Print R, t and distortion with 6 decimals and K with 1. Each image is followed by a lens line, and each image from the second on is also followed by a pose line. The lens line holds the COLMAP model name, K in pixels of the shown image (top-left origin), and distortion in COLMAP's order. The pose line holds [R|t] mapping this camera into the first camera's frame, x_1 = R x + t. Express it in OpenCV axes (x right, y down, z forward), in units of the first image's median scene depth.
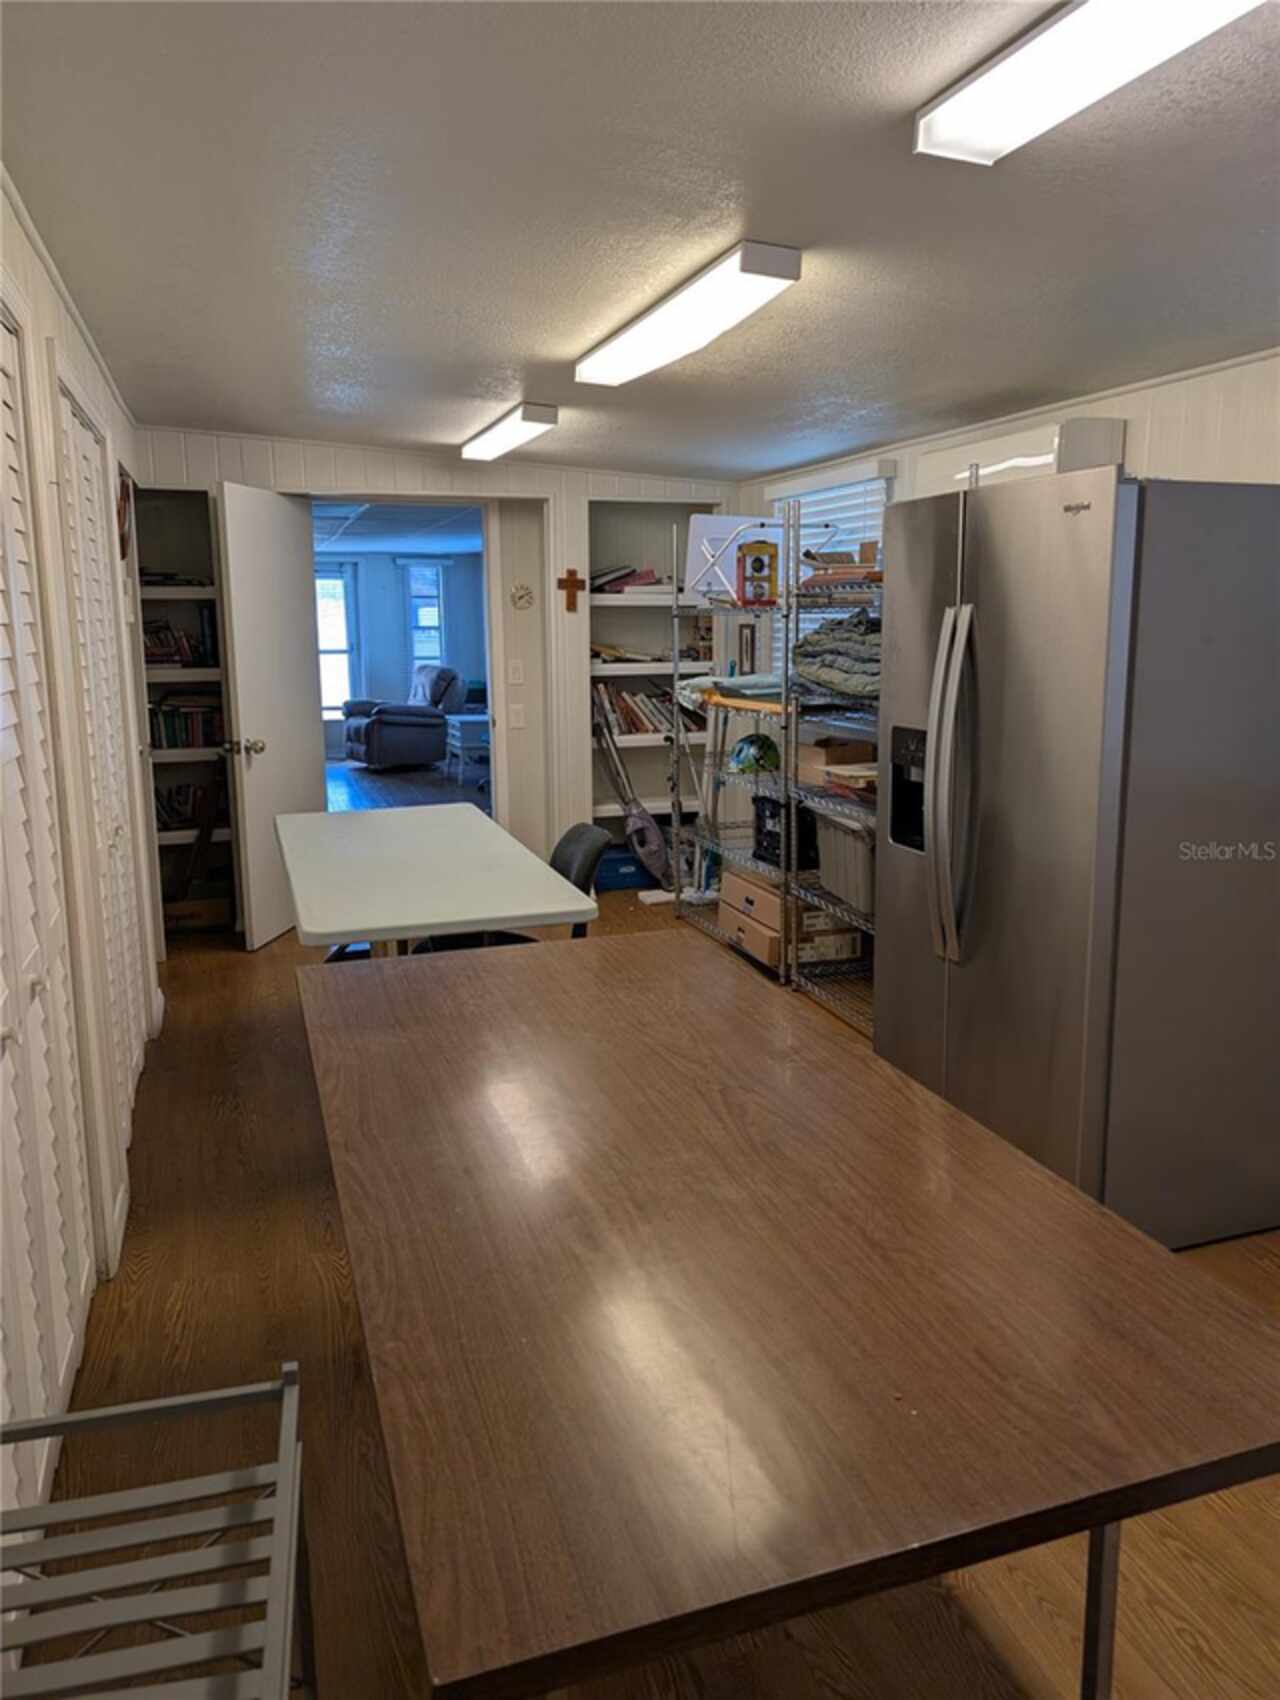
lens RADIAL K [[1222.6, 0, 650.9], [0, 1222.6, 841.4], [0, 0, 1]] dist [0.019511, -0.015335]
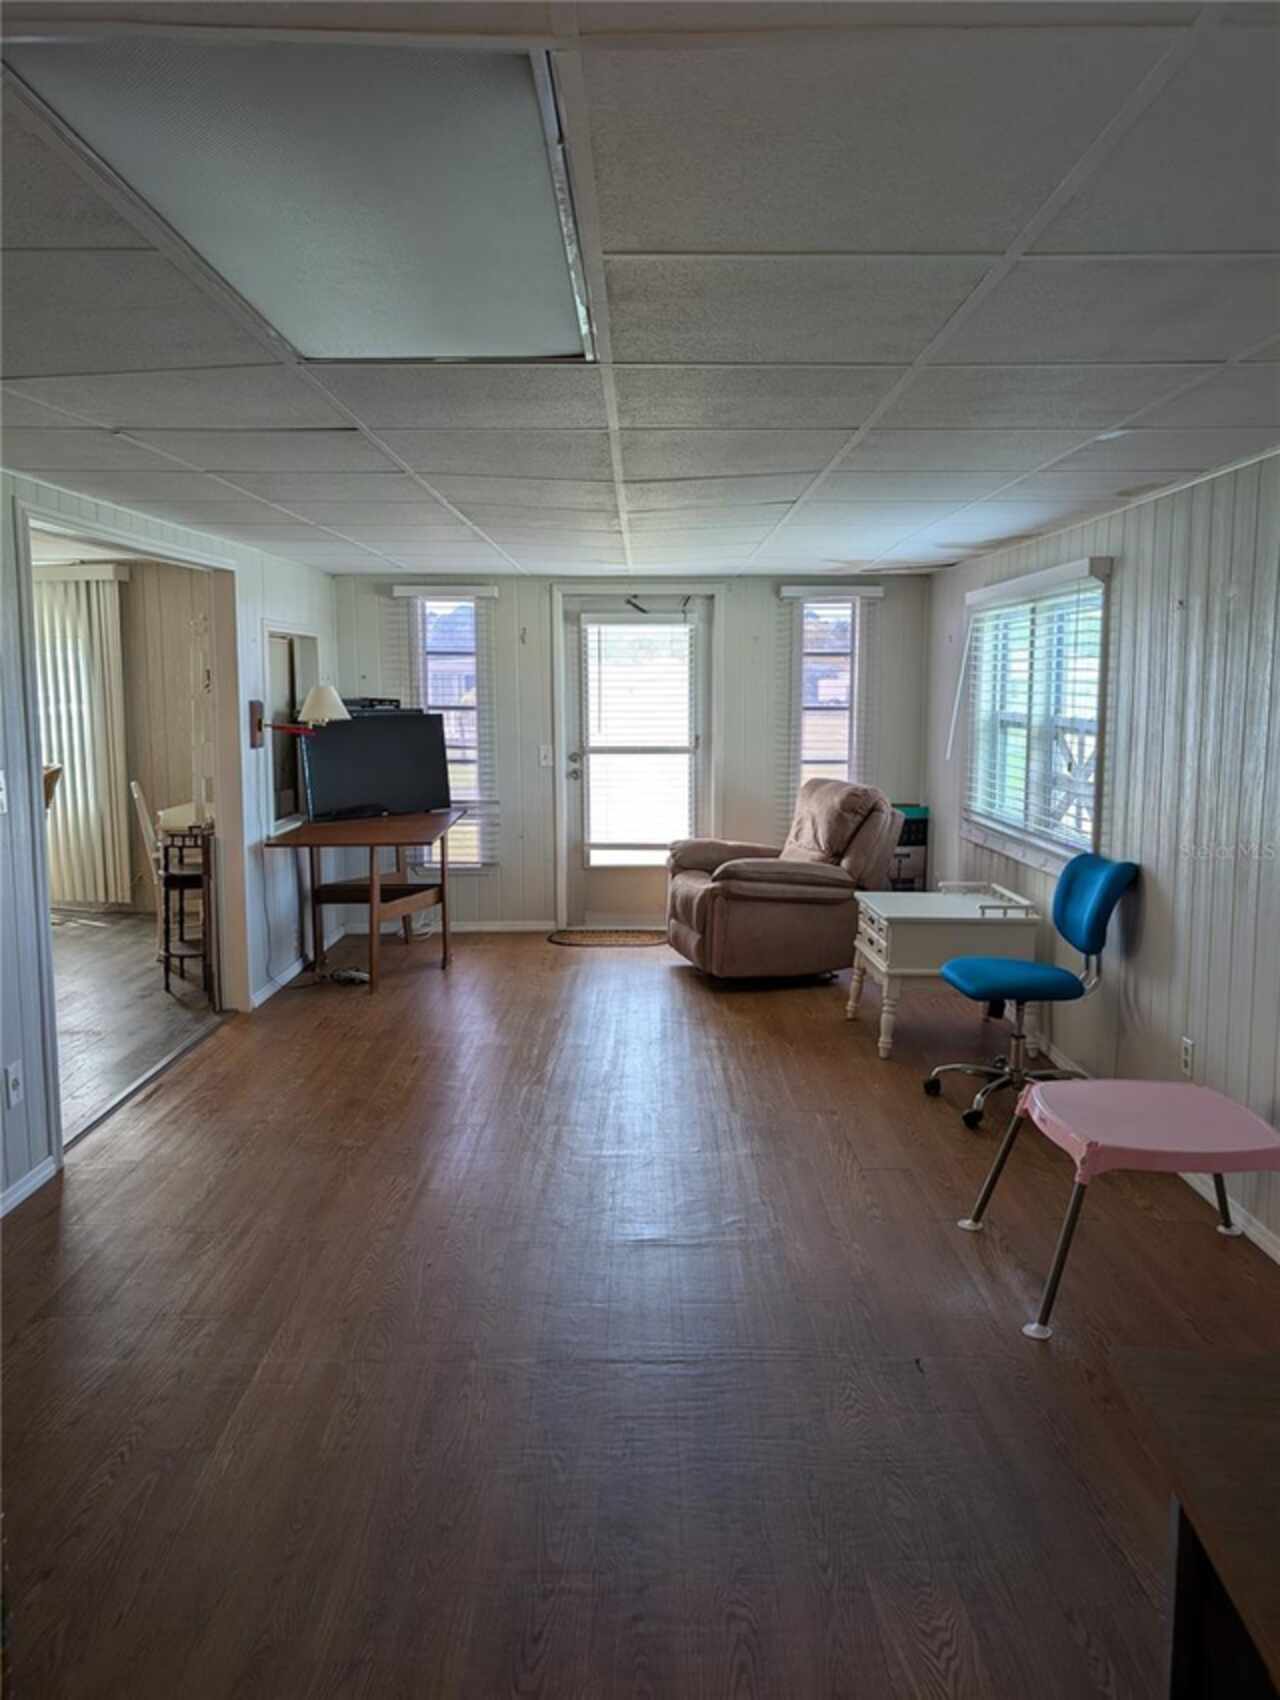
lens RADIAL K [[1222.6, 0, 642.5], [0, 1222.6, 855.3], [0, 0, 1]] dist [0.019511, -0.015335]
pose [[0.947037, 0.048837, -0.317389, -0.088016], [-0.060854, 0.997752, -0.028054, -0.092818], [0.315306, 0.045883, 0.947880, 0.476209]]
